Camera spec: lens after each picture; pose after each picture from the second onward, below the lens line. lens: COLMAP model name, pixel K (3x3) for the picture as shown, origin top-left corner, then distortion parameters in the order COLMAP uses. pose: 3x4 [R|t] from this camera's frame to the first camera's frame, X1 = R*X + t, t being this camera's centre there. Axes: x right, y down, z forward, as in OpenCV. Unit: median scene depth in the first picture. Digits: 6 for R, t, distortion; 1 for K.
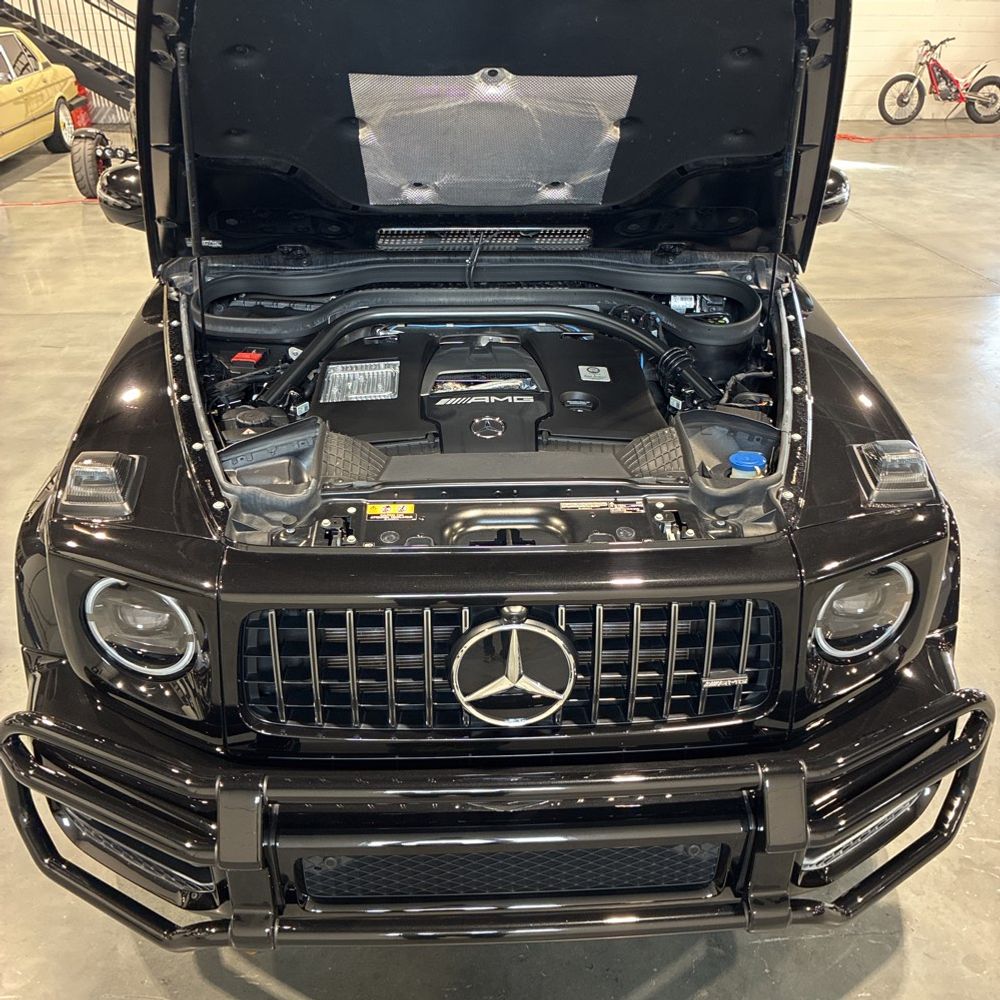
lens RADIAL K [[1015.1, 0, 502.7], [0, 1015.1, 498.7], [0, 0, 1]] dist [0.015381, 0.000000]
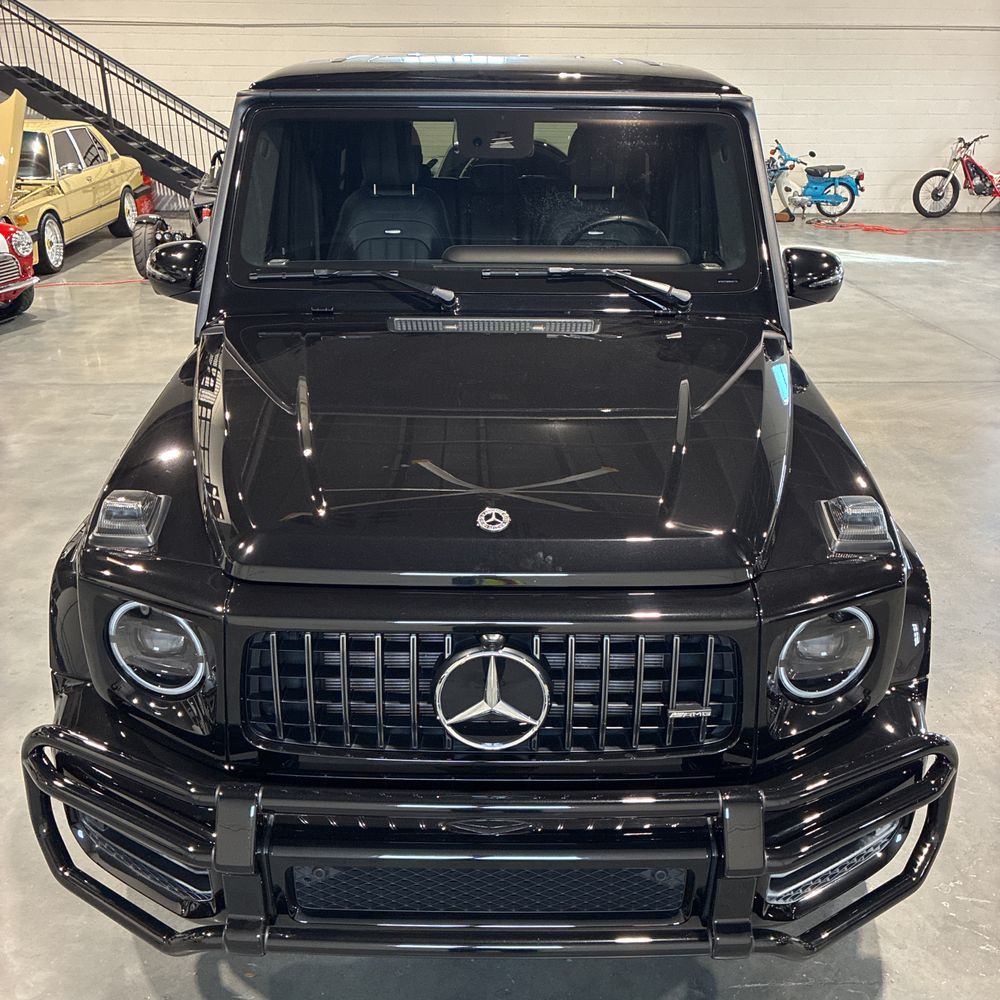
lens RADIAL K [[1015.1, 0, 498.4], [0, 1015.1, 501.2], [0, 0, 1]] dist [0.015381, 0.000000]
pose [[0.998737, 0.020928, -0.045671, 0.057109], [-0.024433, 0.996685, -0.077604, 0.041770], [0.043895, 0.078622, 0.995938, -0.087103]]
